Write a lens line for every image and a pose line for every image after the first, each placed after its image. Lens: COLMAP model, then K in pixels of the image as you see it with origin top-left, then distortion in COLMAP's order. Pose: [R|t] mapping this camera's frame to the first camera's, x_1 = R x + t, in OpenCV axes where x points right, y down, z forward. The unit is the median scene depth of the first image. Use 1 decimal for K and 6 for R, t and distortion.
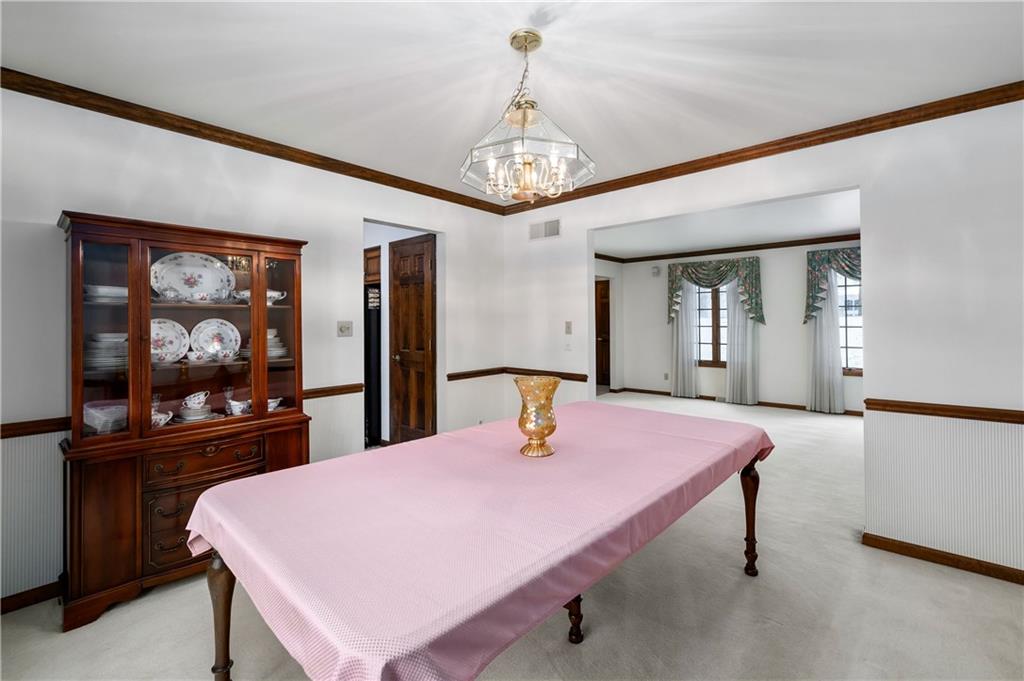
lens RADIAL K [[425.7, 0, 536.0], [0, 425.7, 320.8], [0, 0, 1]] dist [-0.001728, -0.000516]
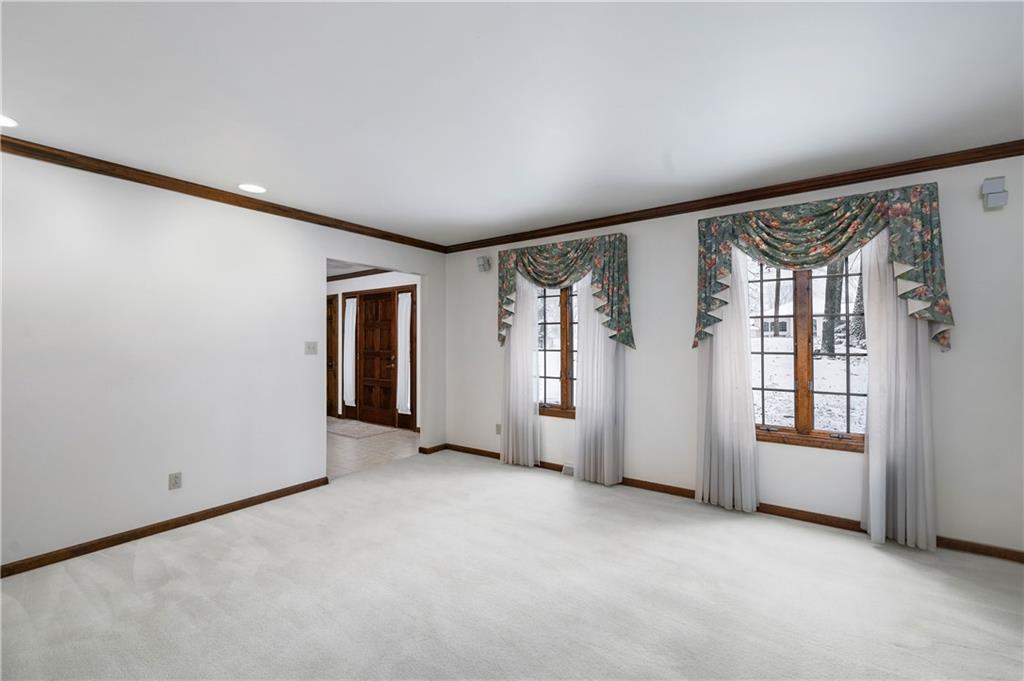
lens RADIAL K [[425.7, 0, 516.9], [0, 425.7, 343.0], [0, 0, 1]] dist [-0.001728, -0.000516]
pose [[0.994339, 0.002610, 0.106222, 0.307861], [-0.003062, 0.999987, 0.004089, -0.000311], [-0.106210, -0.004391, 0.994334, 0.421092]]
